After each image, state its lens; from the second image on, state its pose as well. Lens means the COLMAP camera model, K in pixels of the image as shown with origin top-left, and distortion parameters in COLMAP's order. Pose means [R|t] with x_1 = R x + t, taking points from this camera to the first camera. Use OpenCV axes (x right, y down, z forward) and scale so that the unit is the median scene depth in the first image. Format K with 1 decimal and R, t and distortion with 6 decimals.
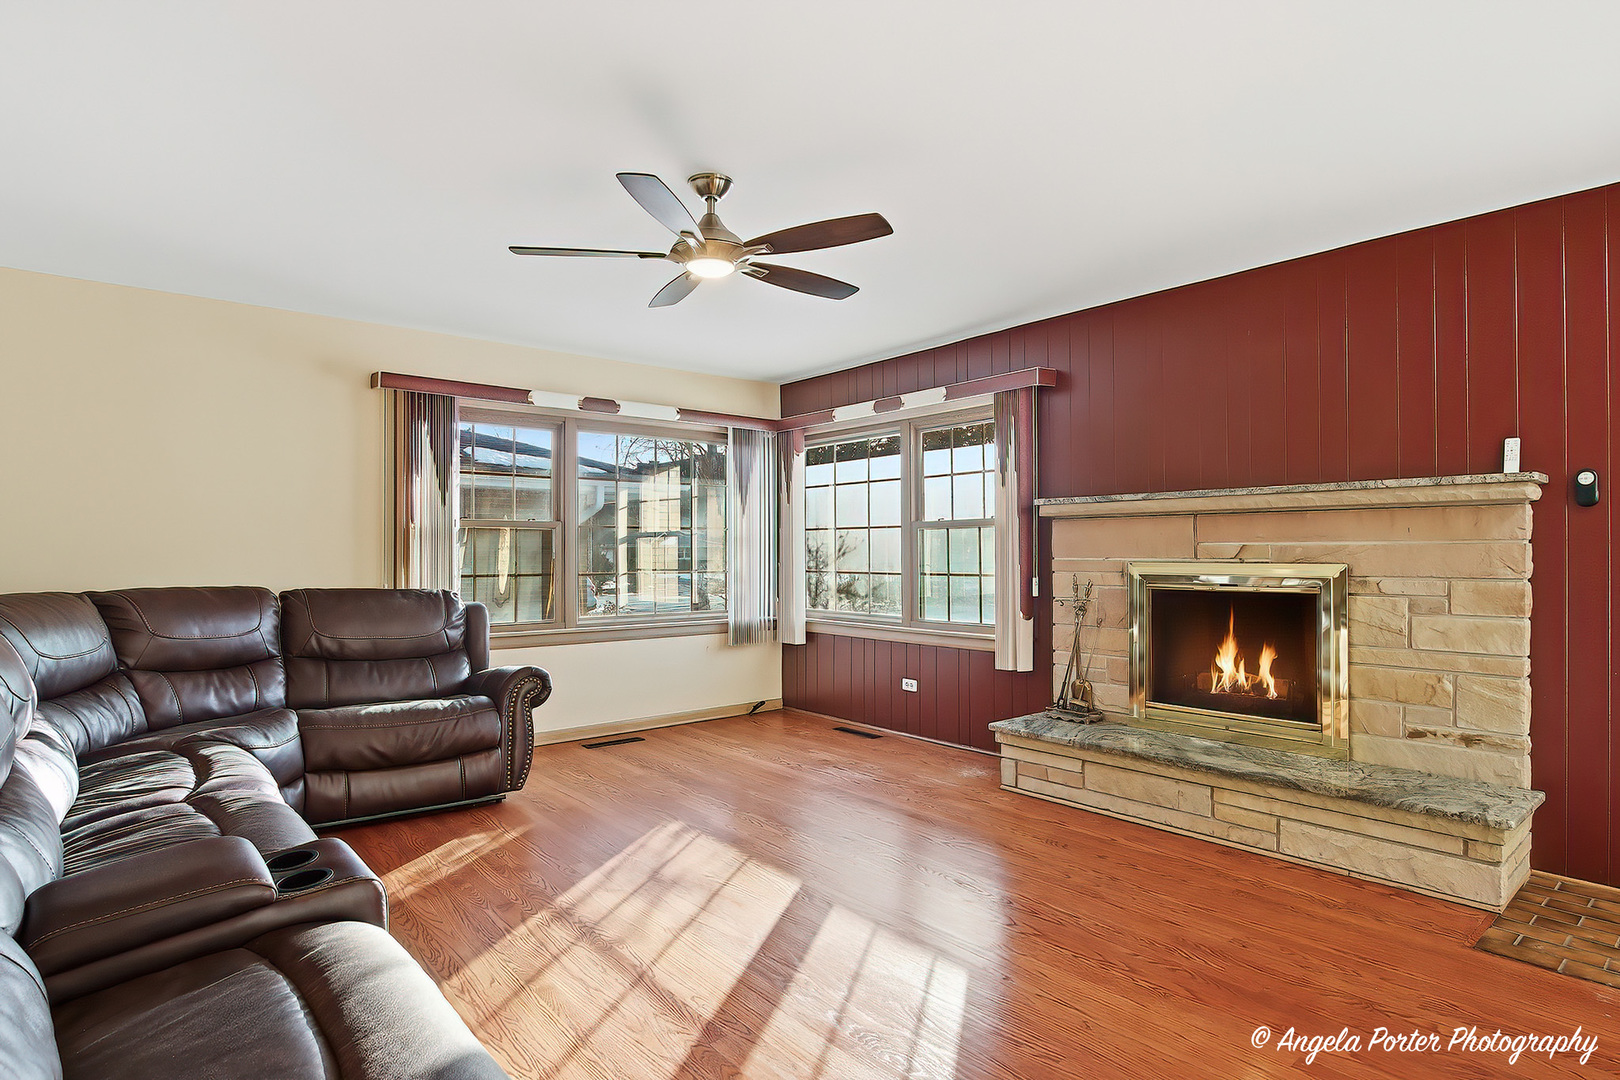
lens RADIAL K [[865.3, 0, 825.7], [0, 865.3, 532.5], [0, 0, 1]] dist [-0.015514, 0.000326]
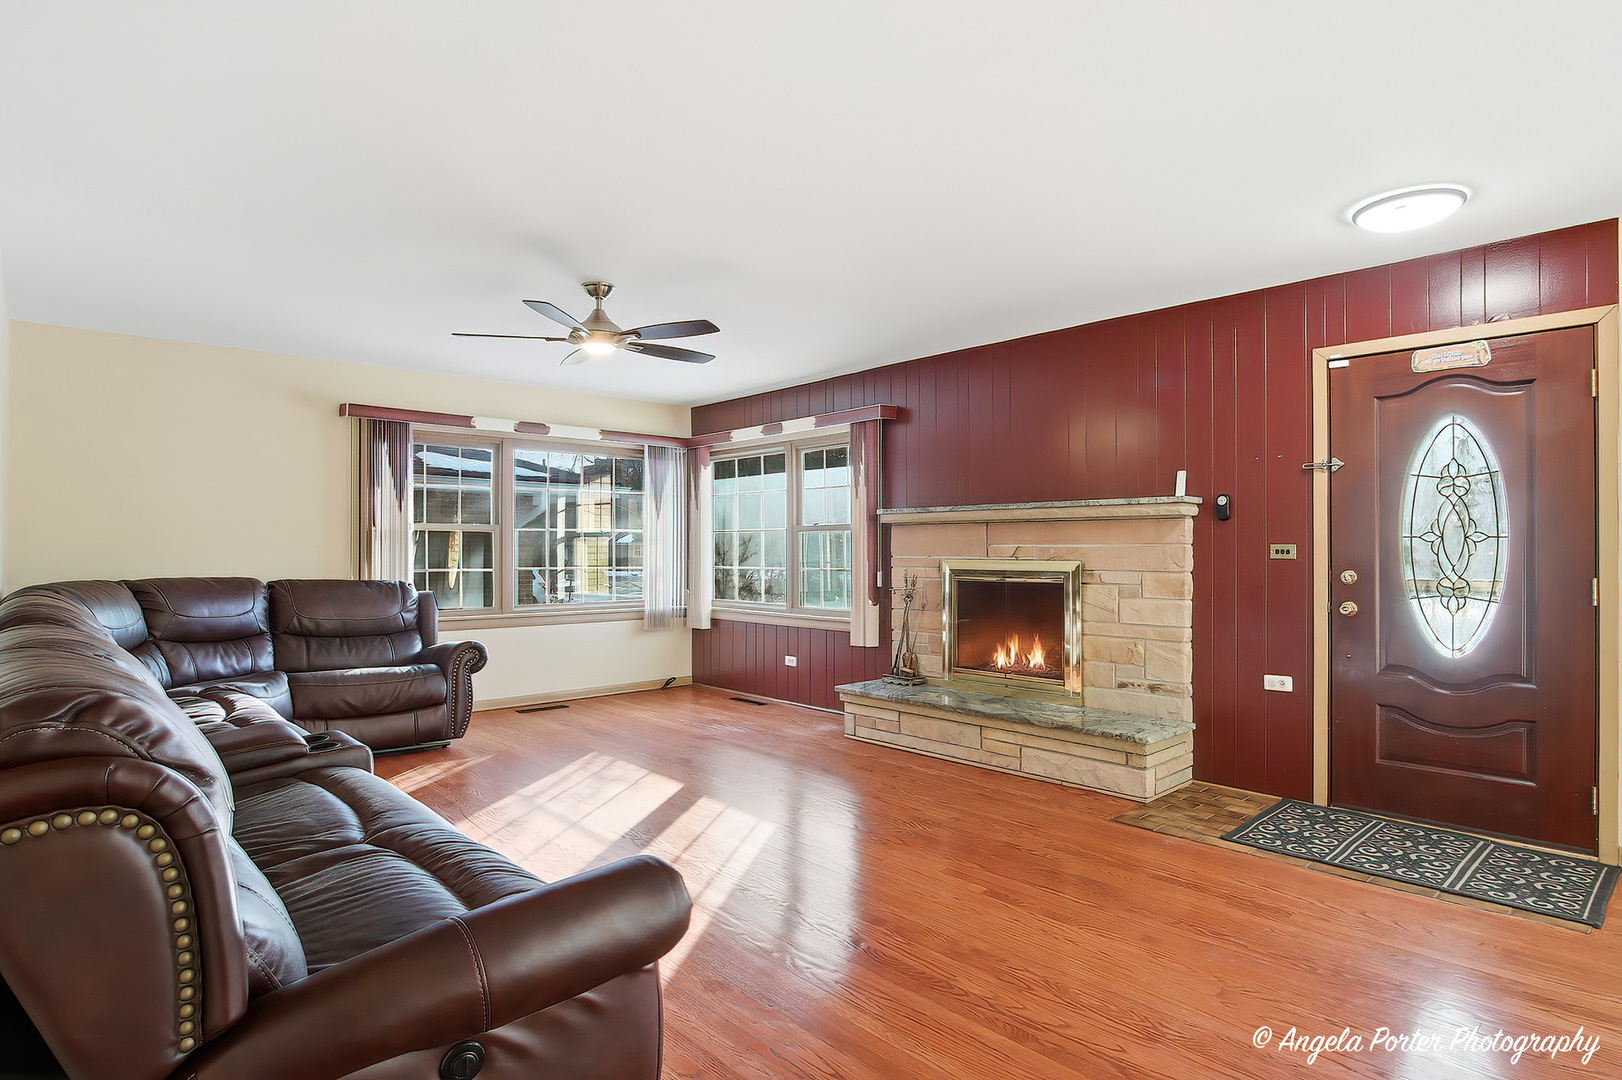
lens RADIAL K [[866.3, 0, 814.8], [0, 866.3, 532.2], [0, 0, 1]] dist [-0.015514, 0.000326]
pose [[0.999268, 0.003297, 0.038109, 0.116507], [-0.003360, 0.999993, 0.001595, -0.008076], [-0.038103, -0.001722, 0.999272, -0.291402]]
